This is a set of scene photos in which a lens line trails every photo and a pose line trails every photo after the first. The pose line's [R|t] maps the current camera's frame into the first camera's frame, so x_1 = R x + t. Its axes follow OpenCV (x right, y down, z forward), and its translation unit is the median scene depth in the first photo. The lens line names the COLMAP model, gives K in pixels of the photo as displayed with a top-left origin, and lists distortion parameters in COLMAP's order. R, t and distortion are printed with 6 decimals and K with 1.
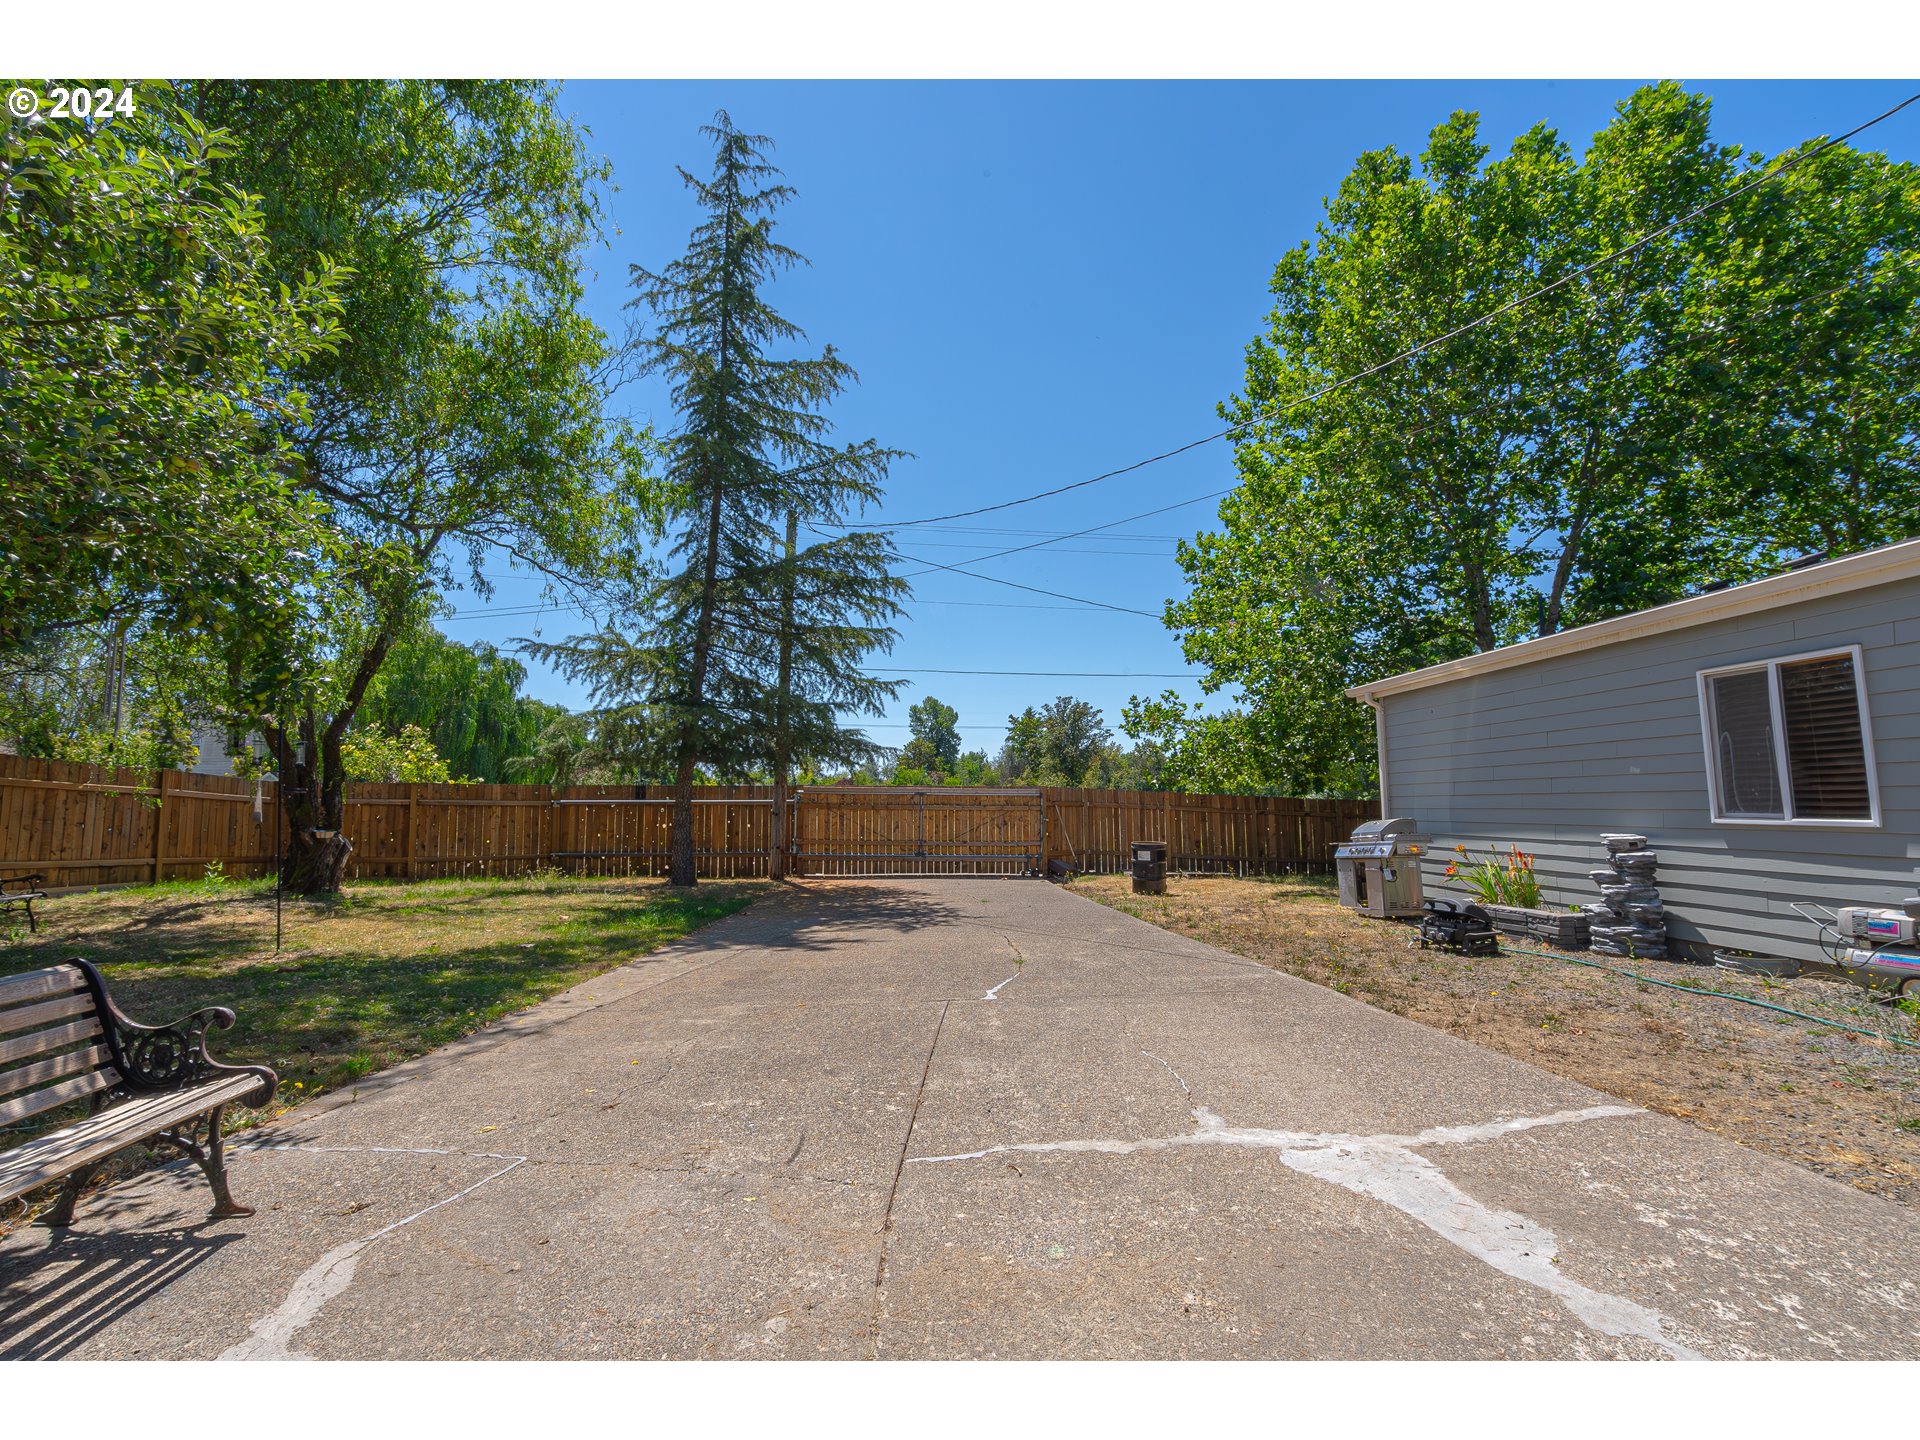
lens RADIAL K [[862.2, 0, 960.0], [0, 862.2, 720.0], [0, 0, 1]] dist [0.001123, -0.000232]
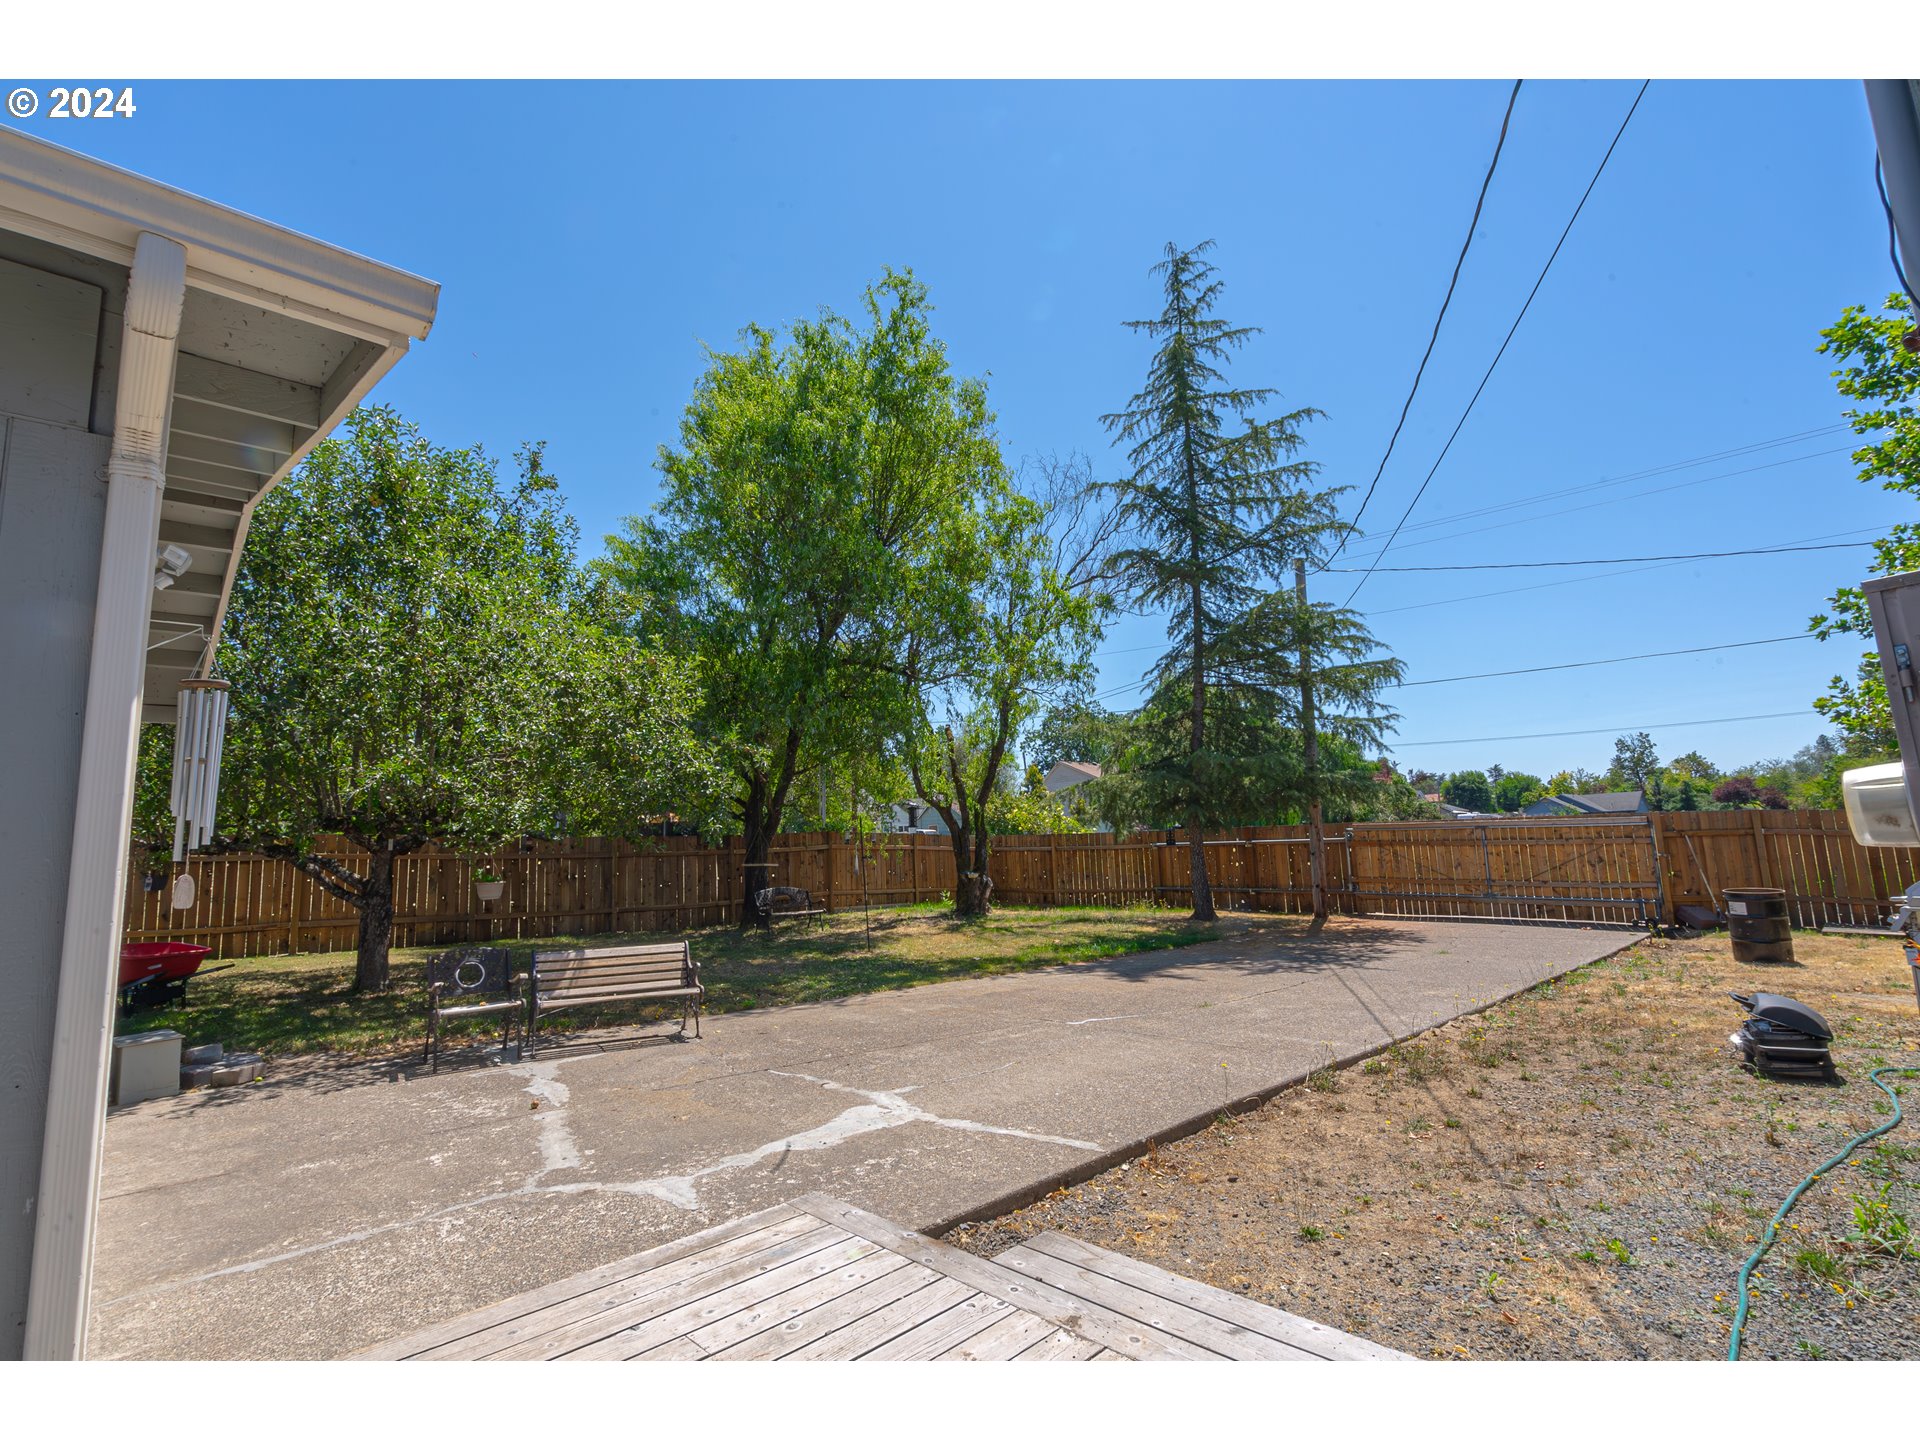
lens RADIAL K [[888.6, 0, 960.0], [0, 888.6, 720.0], [0, 0, 1]] dist [-0.006583, -0.000033]
pose [[0.621424, -0.126678, -0.773166, 0.403182], [0.112603, 0.991037, -0.071871, -0.022706], [0.775341, -0.042399, 0.630118, 0.012629]]
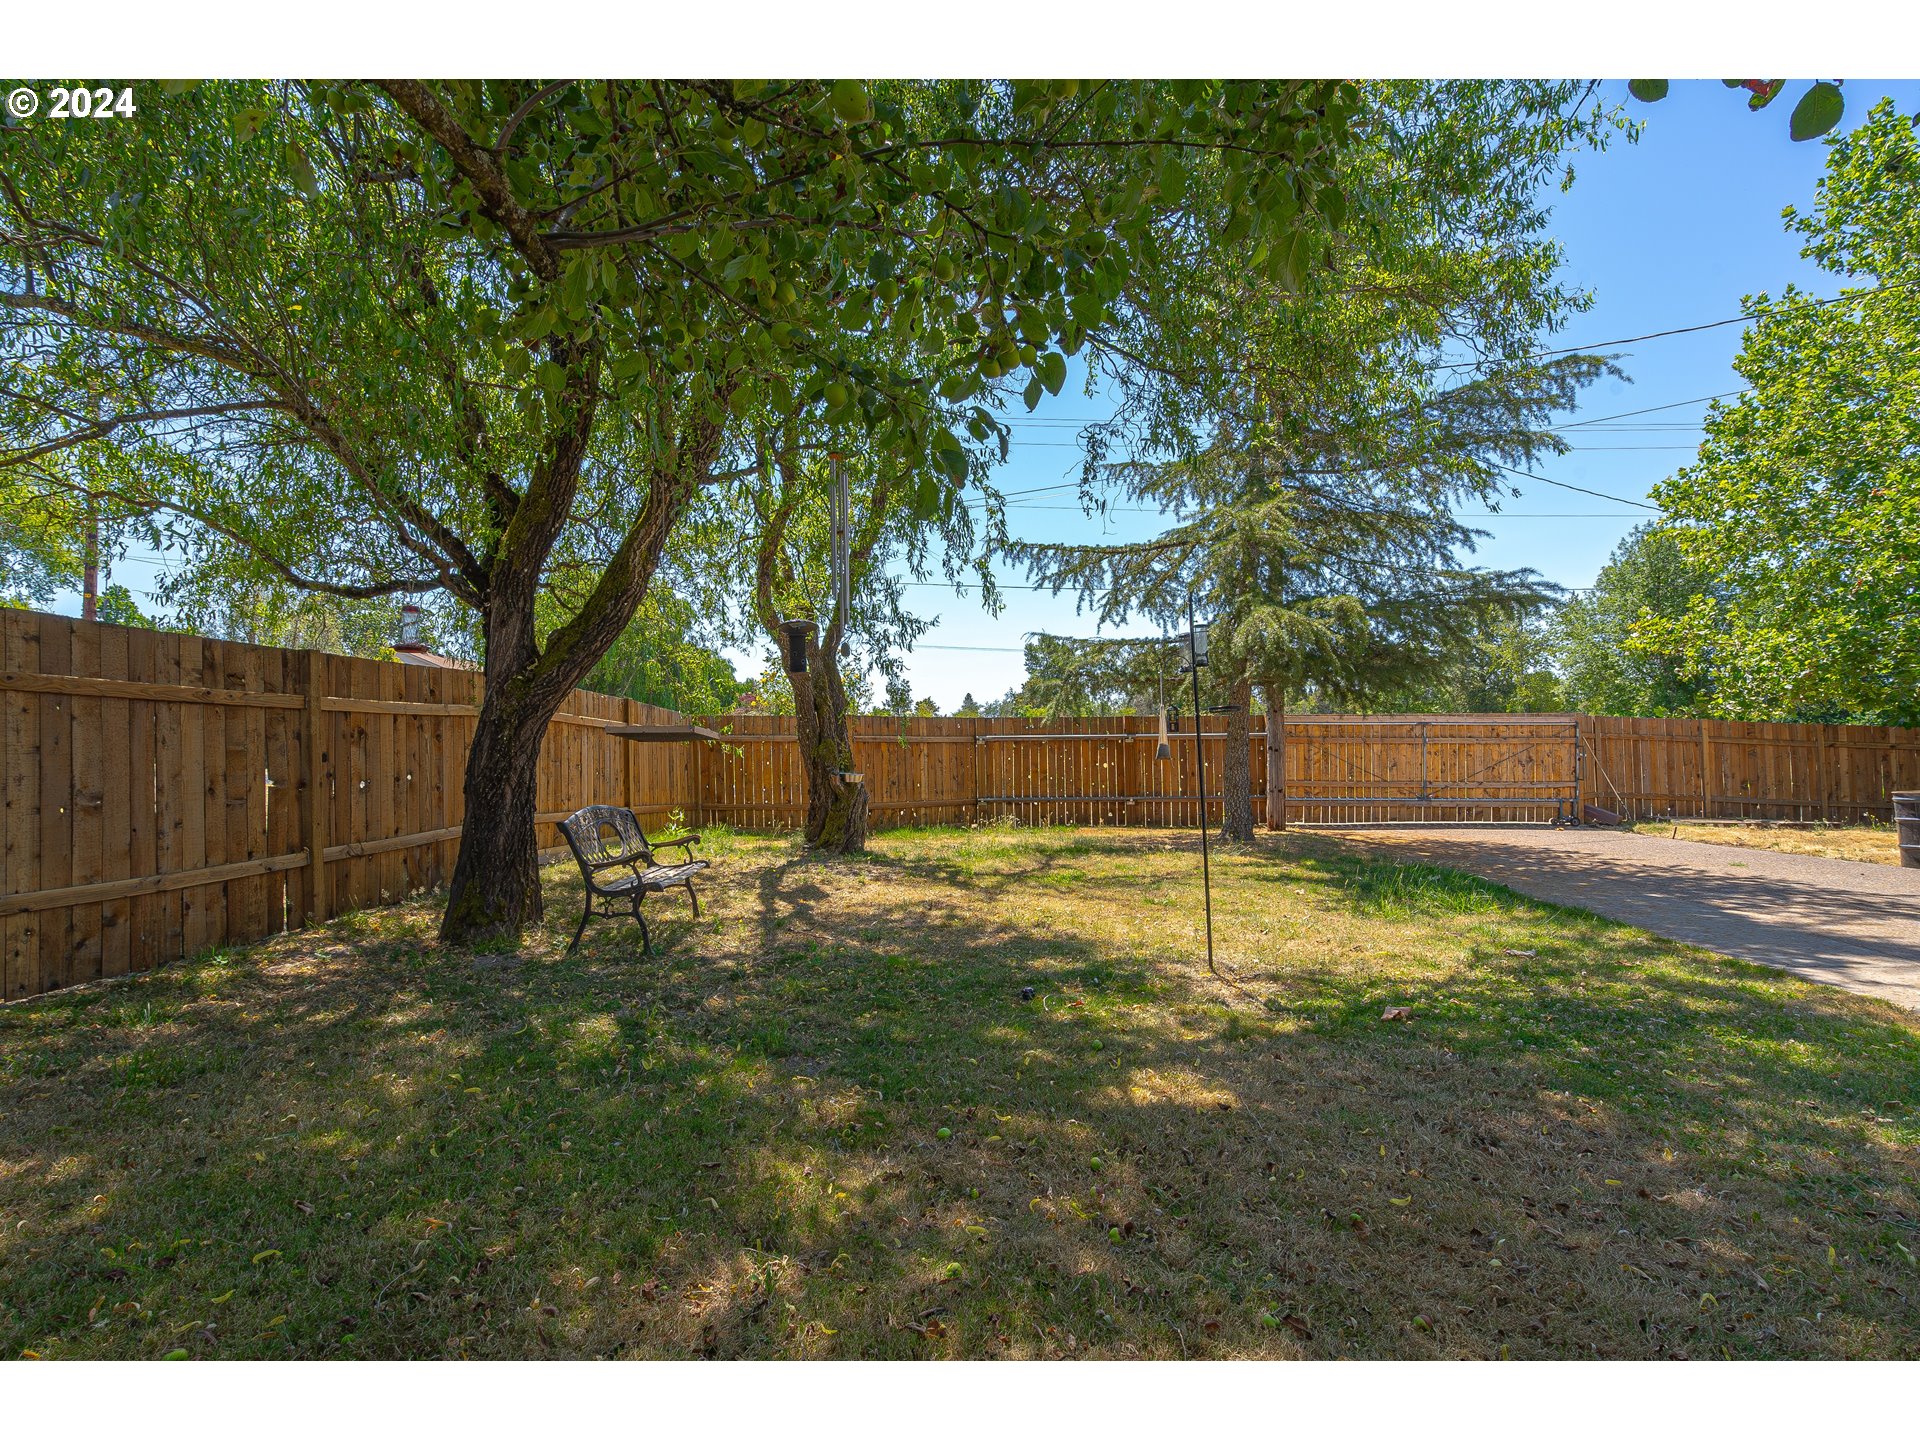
lens RADIAL K [[862.2, 0, 960.0], [0, 862.2, 720.0], [0, 0, 1]] dist [0.001123, -0.000232]
pose [[0.995580, -0.011374, -0.093224, -0.477496], [0.017718, 0.997562, 0.067503, 0.022718], [0.092229, -0.068856, 0.993354, 0.184535]]
